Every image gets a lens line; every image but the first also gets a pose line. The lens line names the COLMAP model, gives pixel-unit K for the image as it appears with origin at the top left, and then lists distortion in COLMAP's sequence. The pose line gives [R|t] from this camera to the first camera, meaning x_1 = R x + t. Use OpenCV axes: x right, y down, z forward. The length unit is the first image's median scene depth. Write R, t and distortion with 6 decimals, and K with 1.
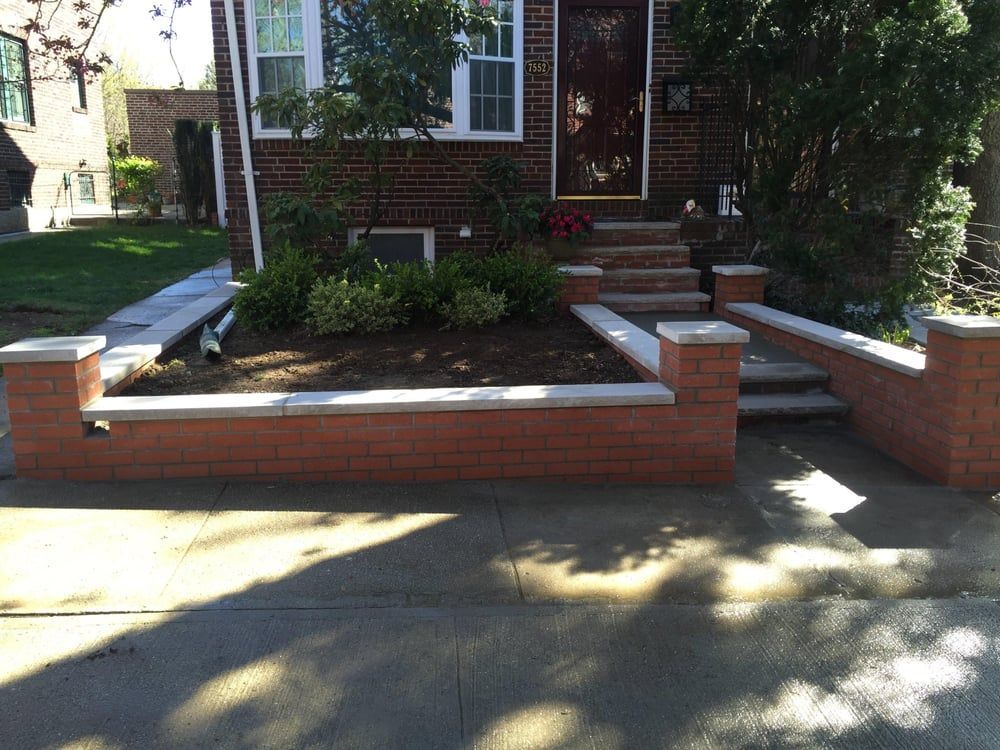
lens RADIAL K [[860.7, 0, 532.9], [0, 860.7, 376.5], [0, 0, 1]] dist [0.044684, -0.016329]
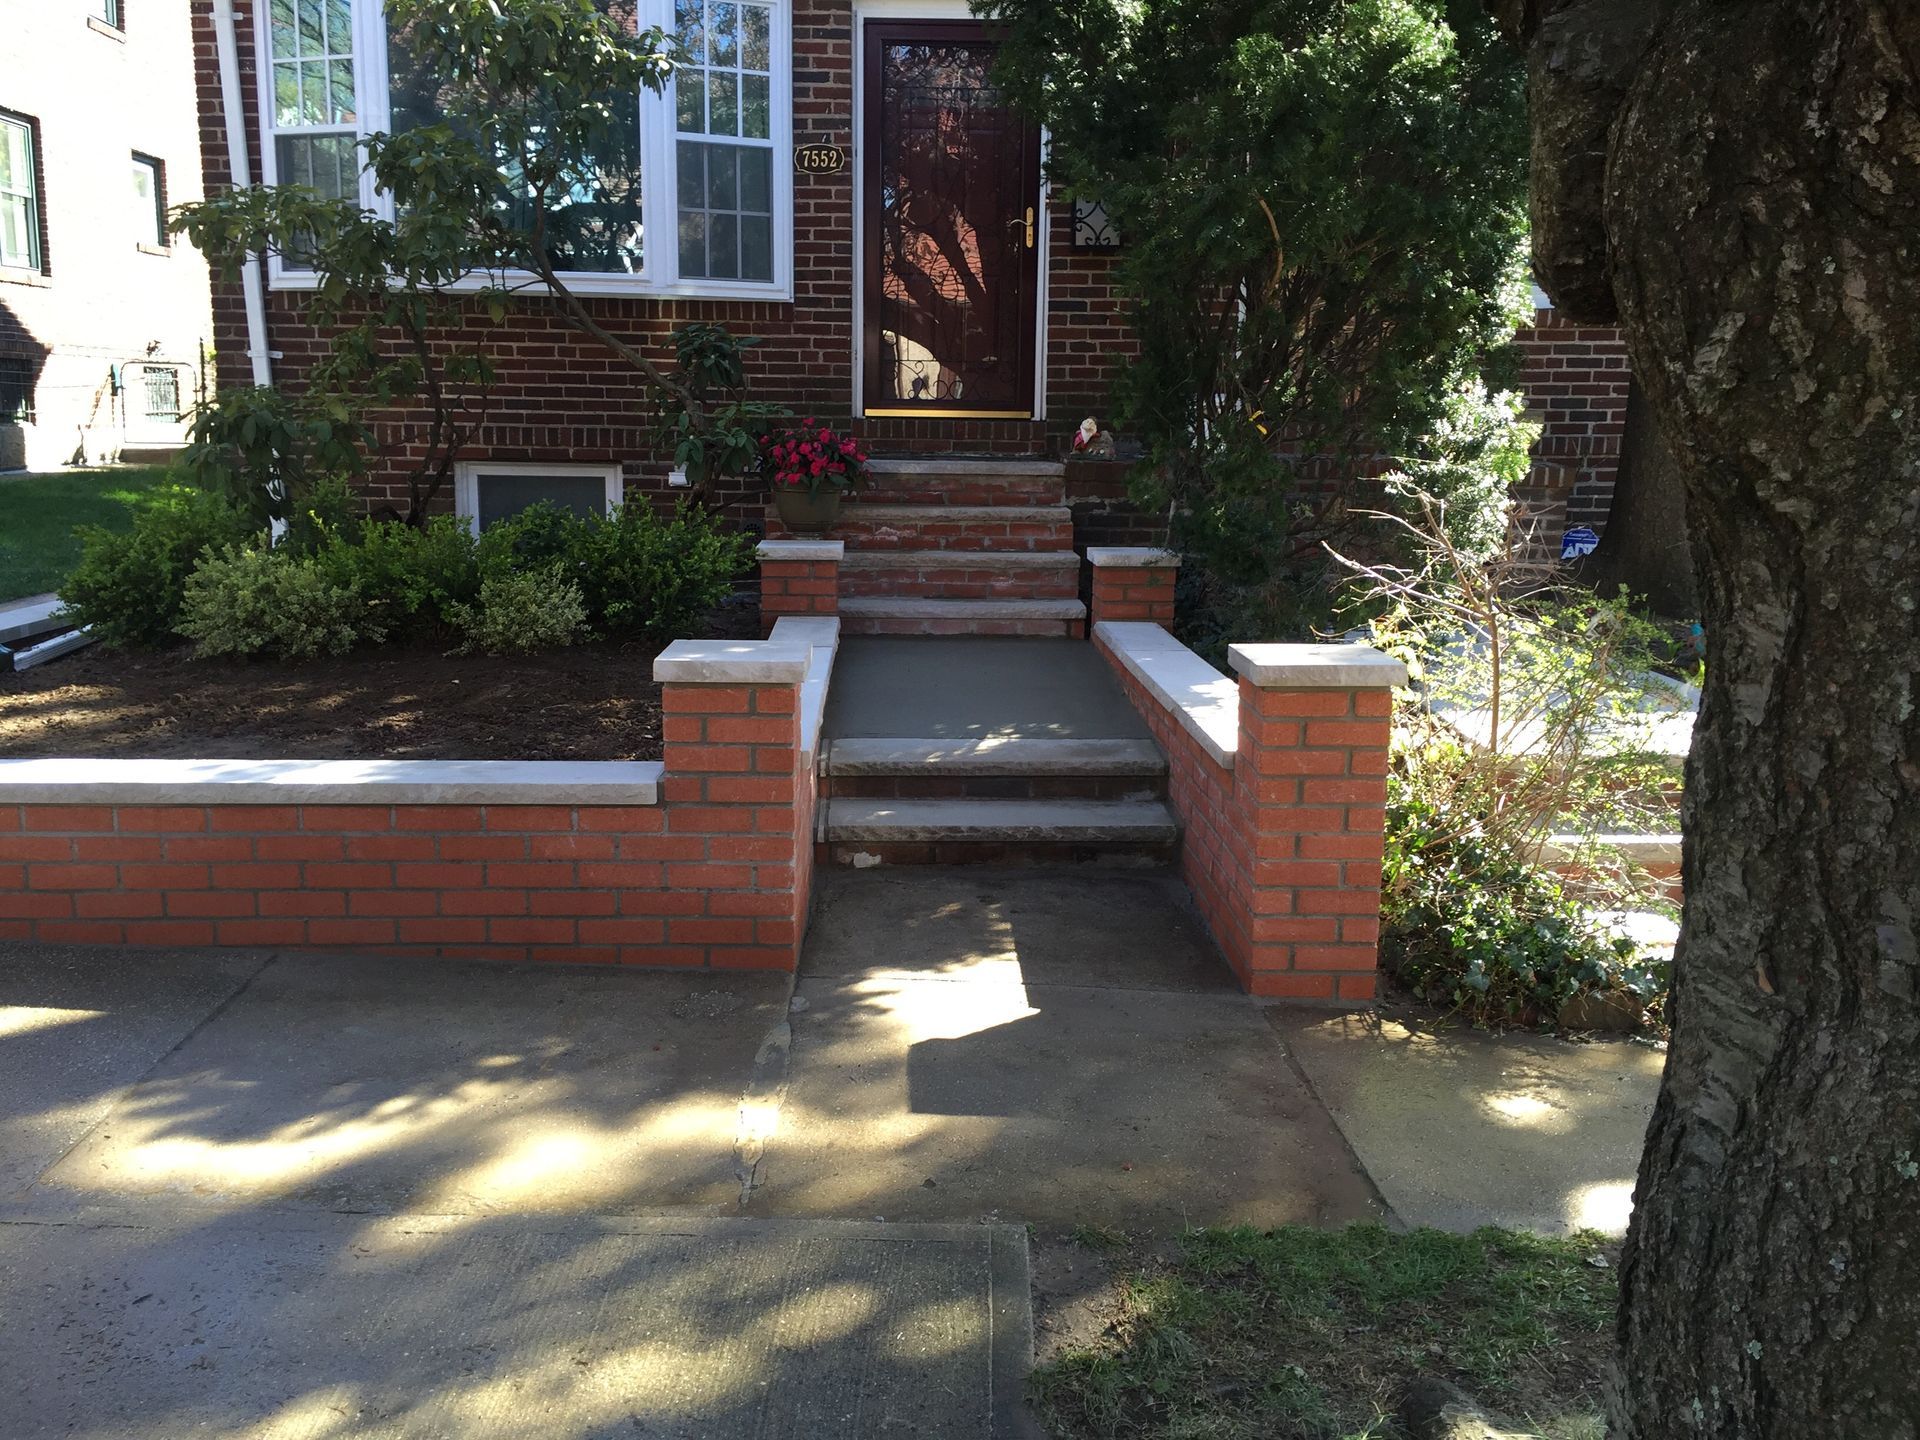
lens RADIAL K [[1659.8, 0, 960.0], [0, 1659.8, 720.0], [0, 0, 1]] dist [0.075305, -0.121707]
pose [[0.997369, 0.028178, -0.066790, 0.183156], [-0.030279, 0.999071, -0.030650, 0.003520], [0.065864, 0.032592, 0.997296, 0.031615]]
